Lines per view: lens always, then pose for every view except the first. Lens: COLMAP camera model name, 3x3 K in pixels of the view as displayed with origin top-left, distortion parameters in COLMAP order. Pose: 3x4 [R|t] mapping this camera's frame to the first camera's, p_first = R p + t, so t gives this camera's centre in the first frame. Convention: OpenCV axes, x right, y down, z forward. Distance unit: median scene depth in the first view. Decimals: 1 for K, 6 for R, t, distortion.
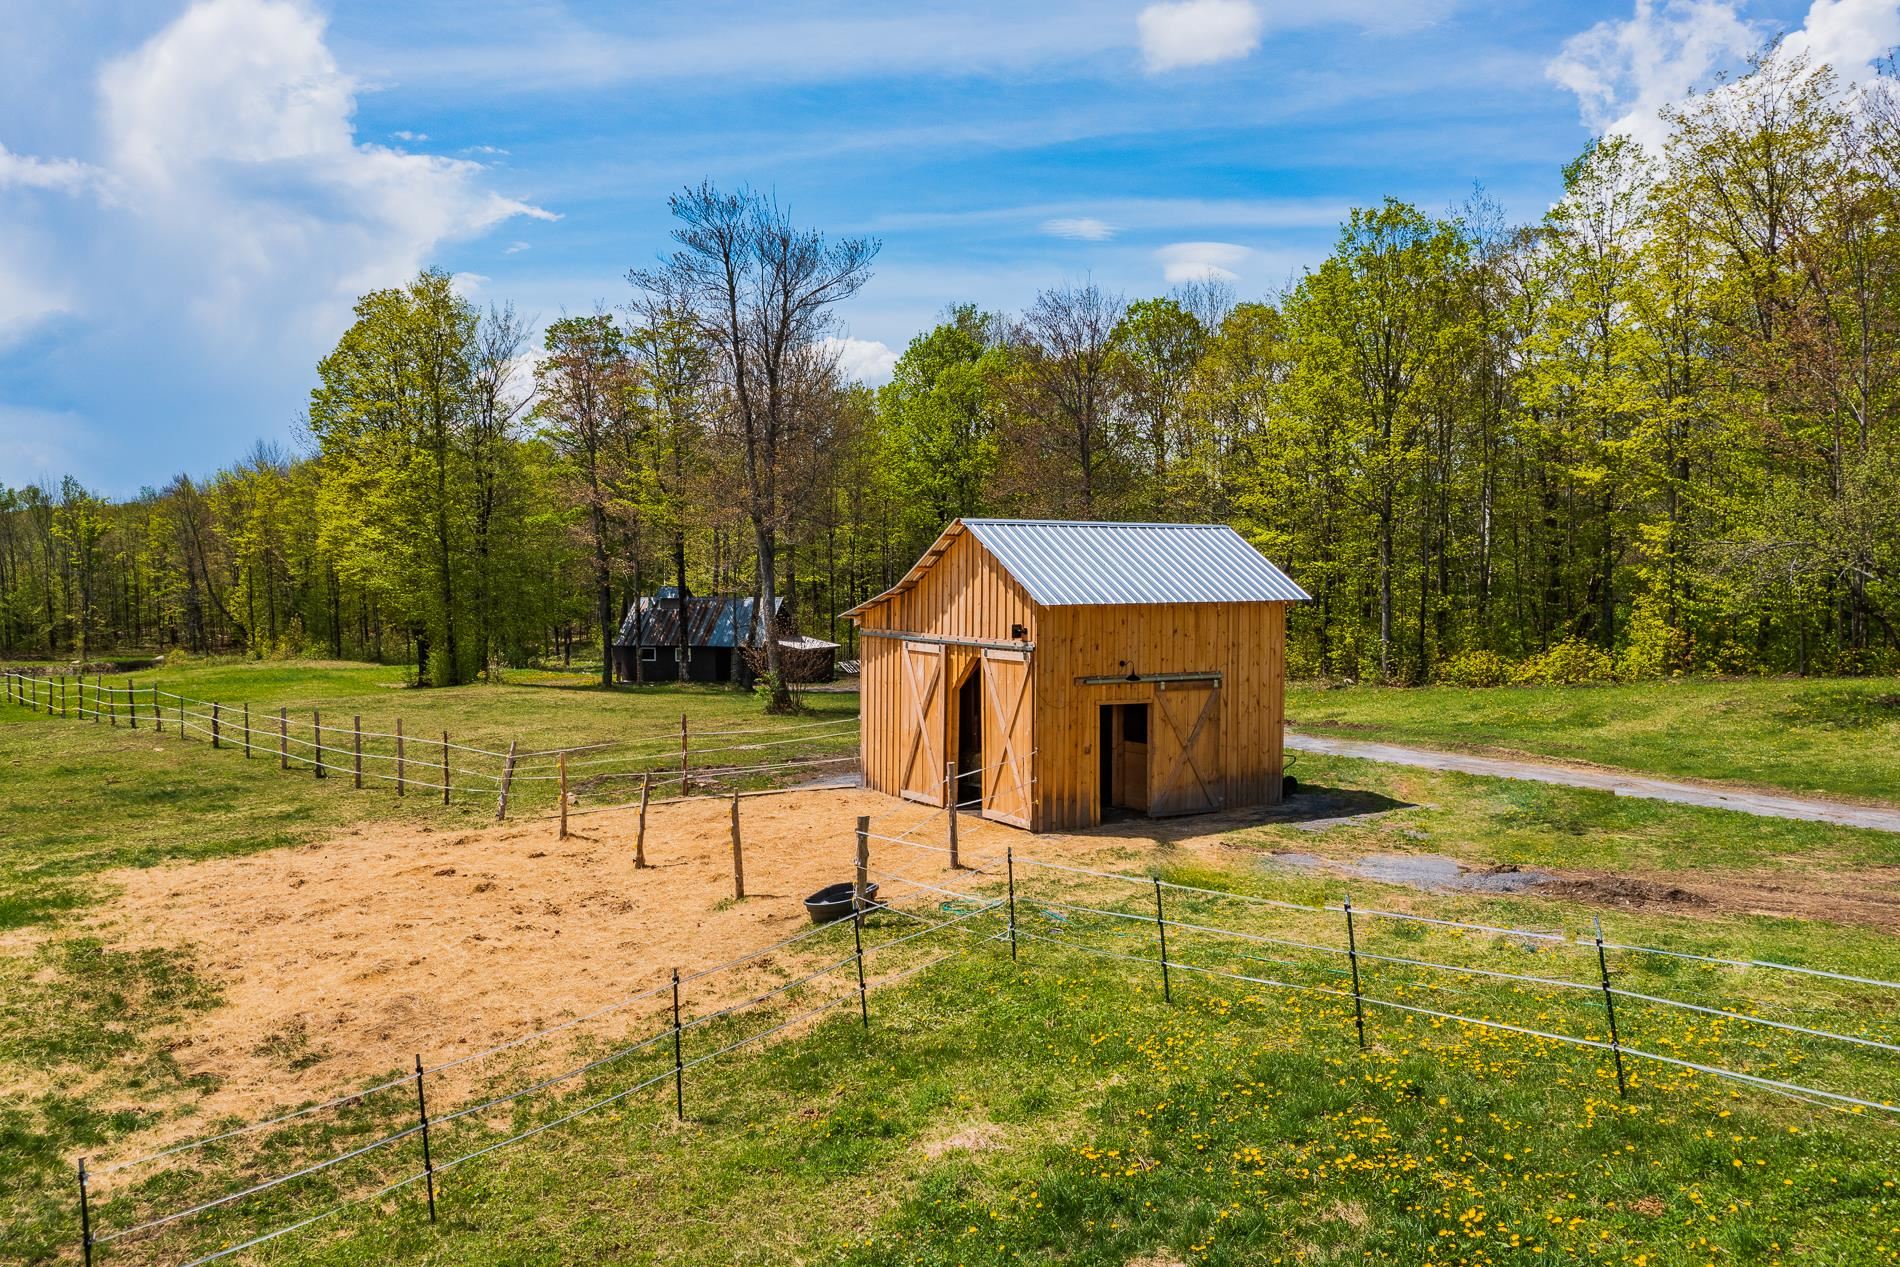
lens RADIAL K [[1529.9, 0, 939.6], [0, 1529.9, 632.5], [0, 0, 1]] dist [-0.005542, -0.002410]
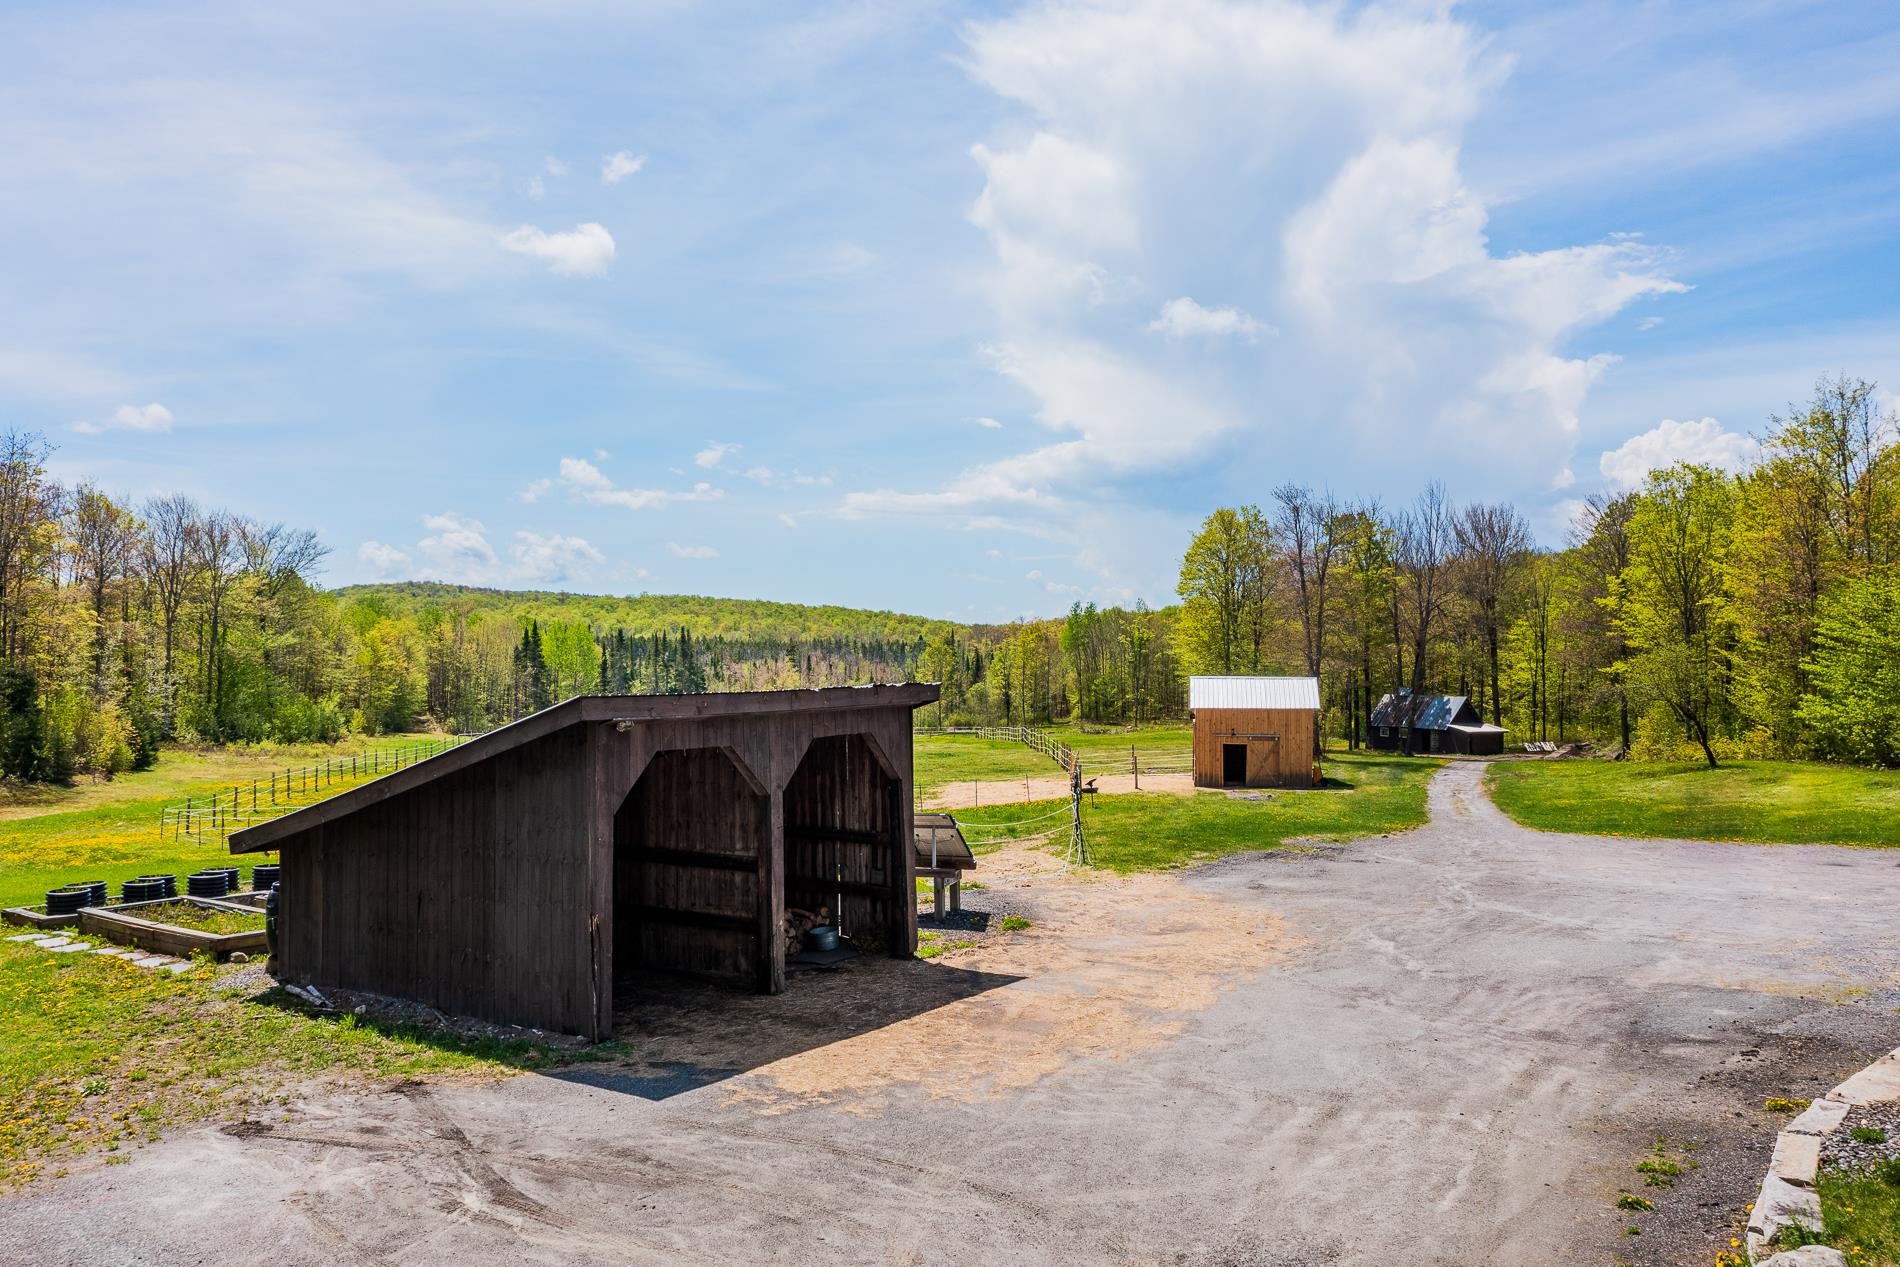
lens RADIAL K [[1529.9, 0, 950.5], [0, 1529.9, 641.6], [0, 0, 1]] dist [-0.005542, -0.002410]
pose [[0.745907, -0.005273, -0.666029, 0.051789], [-0.022098, 0.999222, -0.032659, -0.001220], [0.665683, 0.039079, 0.745210, -0.046395]]
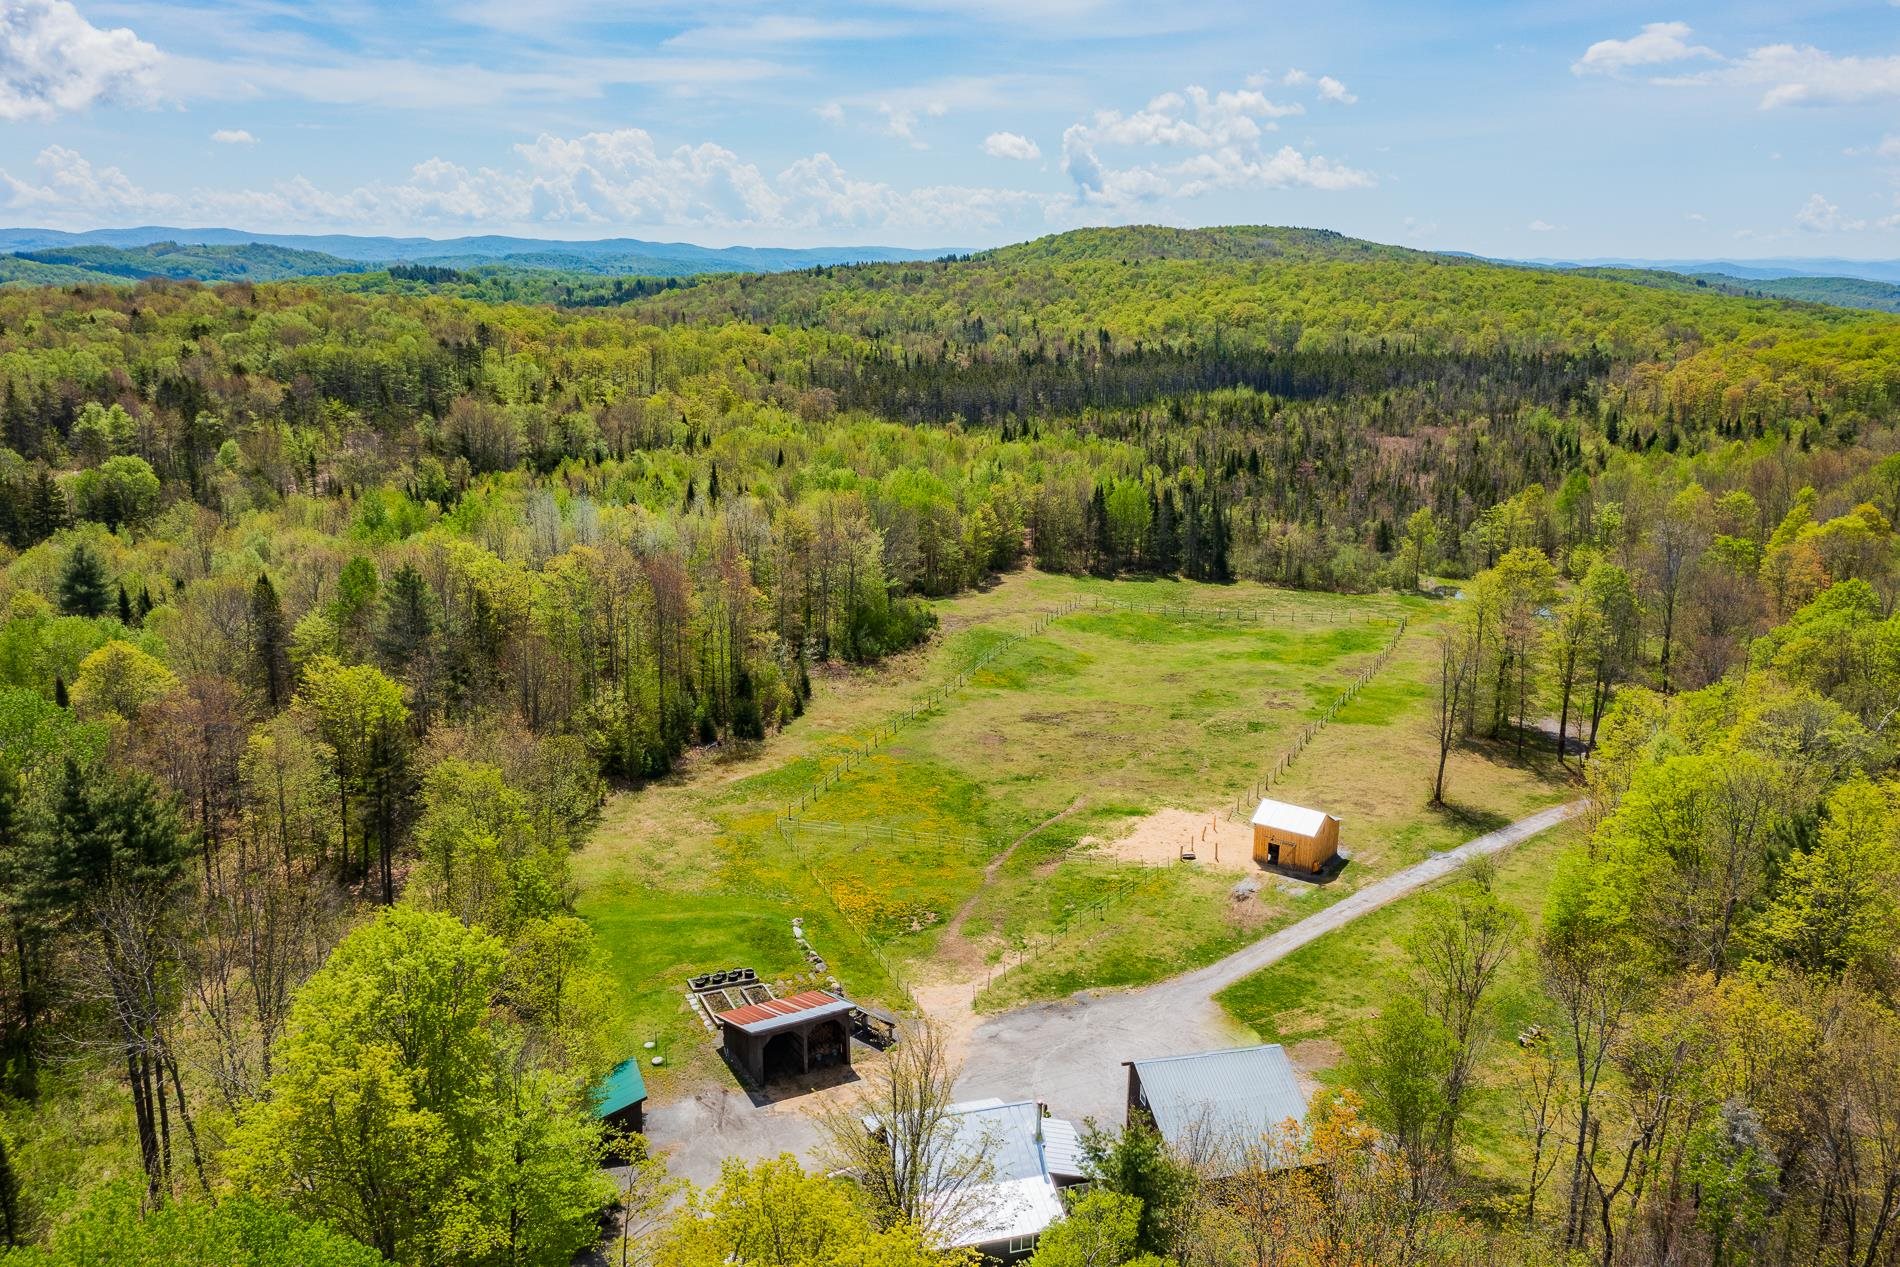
lens RADIAL K [[1529.9, 0, 939.8], [0, 1529.9, 637.4], [0, 0, 1]] dist [-0.005542, -0.002410]
pose [[0.359326, 0.229712, -0.904498, 0.138504], [-0.041563, 0.972209, 0.230397, -0.058169], [0.932286, -0.045194, 0.358888, -0.061593]]
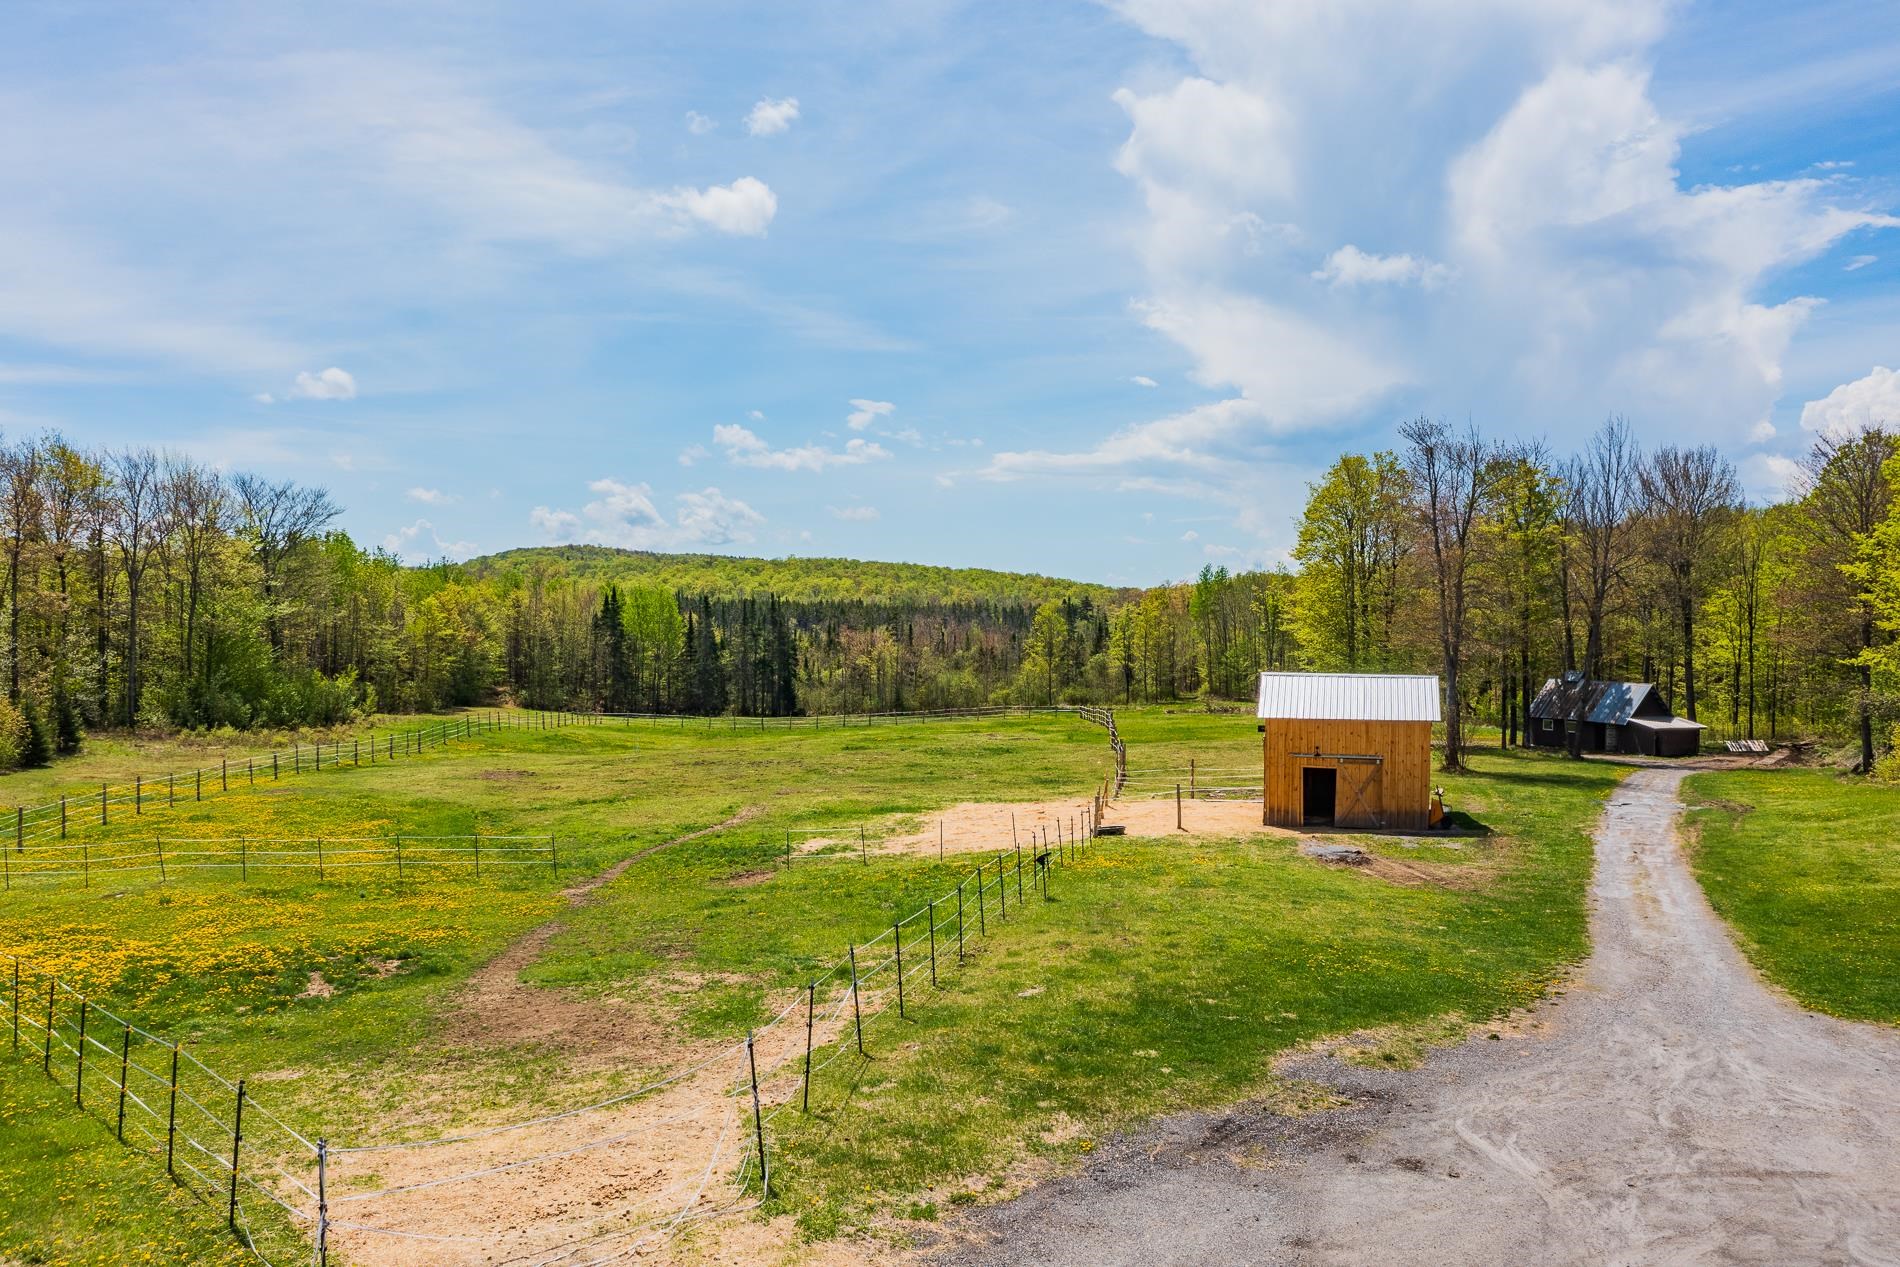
lens RADIAL K [[1529.9, 0, 942.5], [0, 1529.9, 625.3], [0, 0, 1]] dist [-0.005542, -0.002410]
pose [[0.669616, 0.006360, -0.742680, 0.041719], [-0.027243, 0.999501, -0.016004, -0.003098], [0.742207, 0.030950, 0.669455, -0.023389]]
